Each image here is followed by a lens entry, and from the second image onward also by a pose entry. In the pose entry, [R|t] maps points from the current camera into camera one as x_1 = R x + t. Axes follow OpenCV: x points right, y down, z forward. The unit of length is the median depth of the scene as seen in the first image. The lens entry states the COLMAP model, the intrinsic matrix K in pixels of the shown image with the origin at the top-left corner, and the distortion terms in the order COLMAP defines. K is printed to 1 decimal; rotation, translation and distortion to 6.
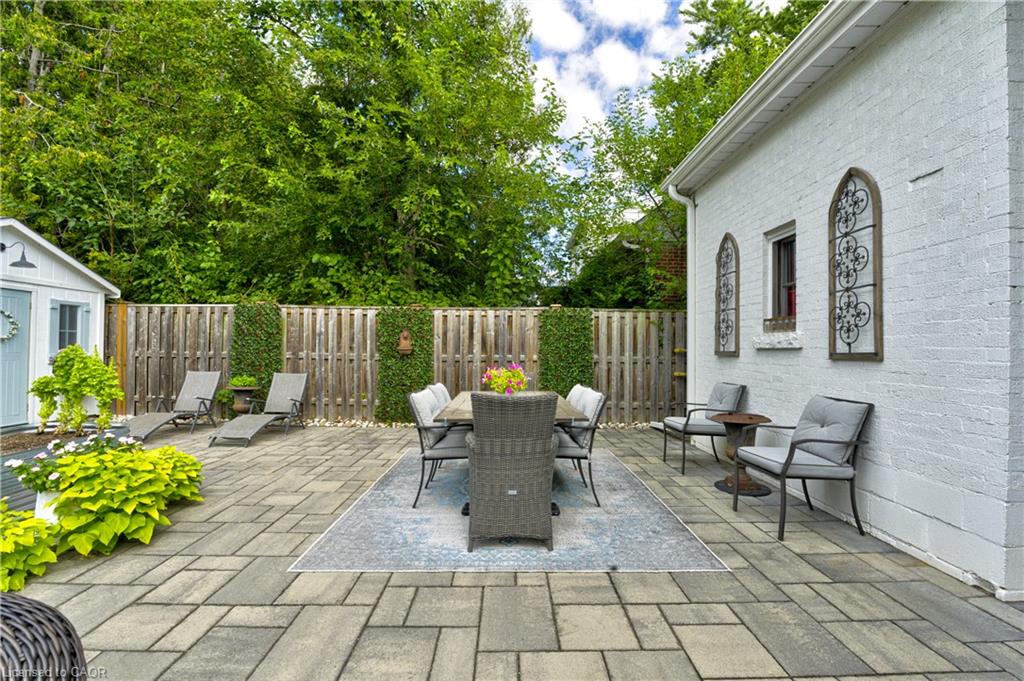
lens RADIAL K [[447.1, 0, 513.4], [0, 447.1, 343.5], [0, 0, 1]] dist [-0.022853, 0.000358]
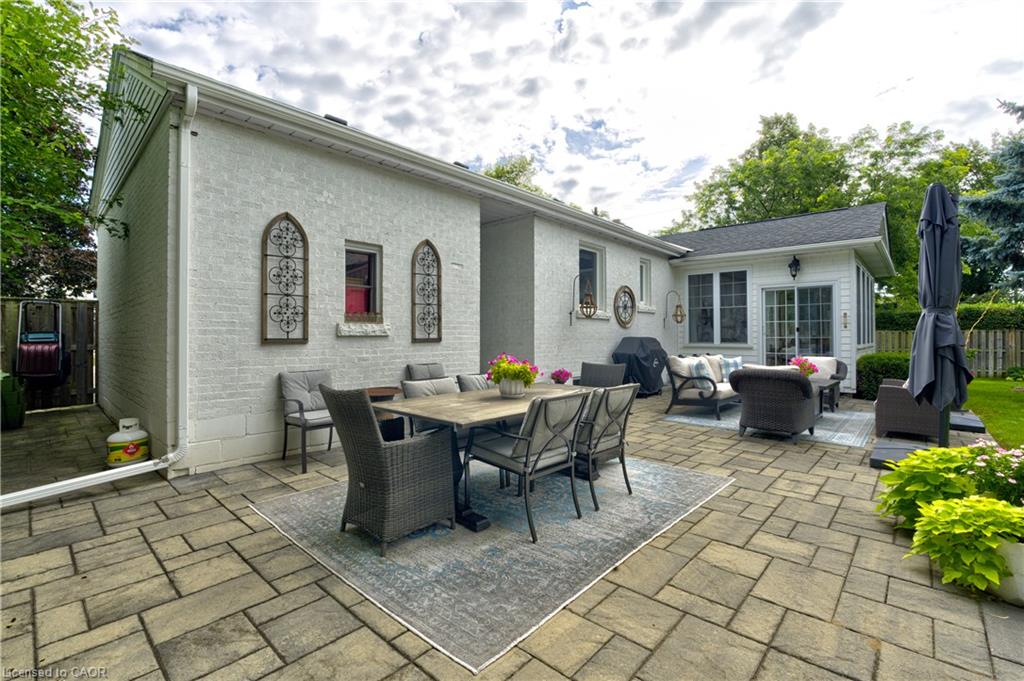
lens RADIAL K [[447.1, 0, 506.0], [0, 447.1, 335.3], [0, 0, 1]] dist [-0.022853, 0.000358]
pose [[-0.720024, -0.005772, 0.693925, -0.758197], [-0.016850, 0.999816, -0.009167, 0.018208], [-0.693745, -0.018293, -0.719989, 2.027030]]
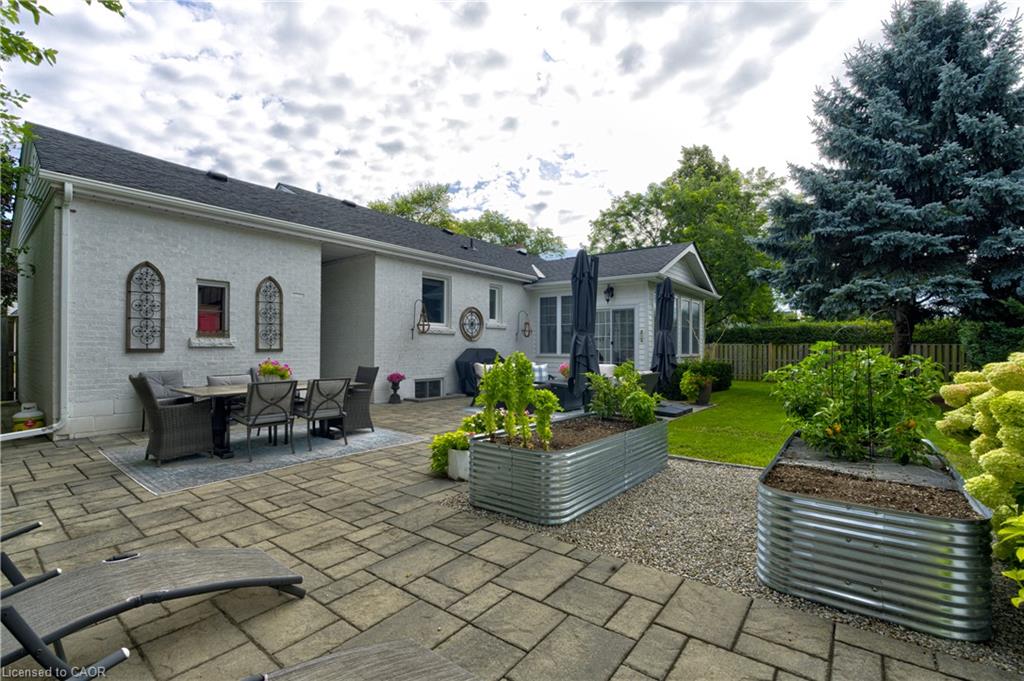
lens RADIAL K [[447.1, 0, 515.4], [0, 447.1, 348.9], [0, 0, 1]] dist [-0.022853, 0.000358]
pose [[-0.773173, -0.016511, 0.633980, -1.882501], [-0.022246, 0.999752, -0.001093, -0.007387], [-0.633805, -0.014948, -0.773348, 1.983410]]
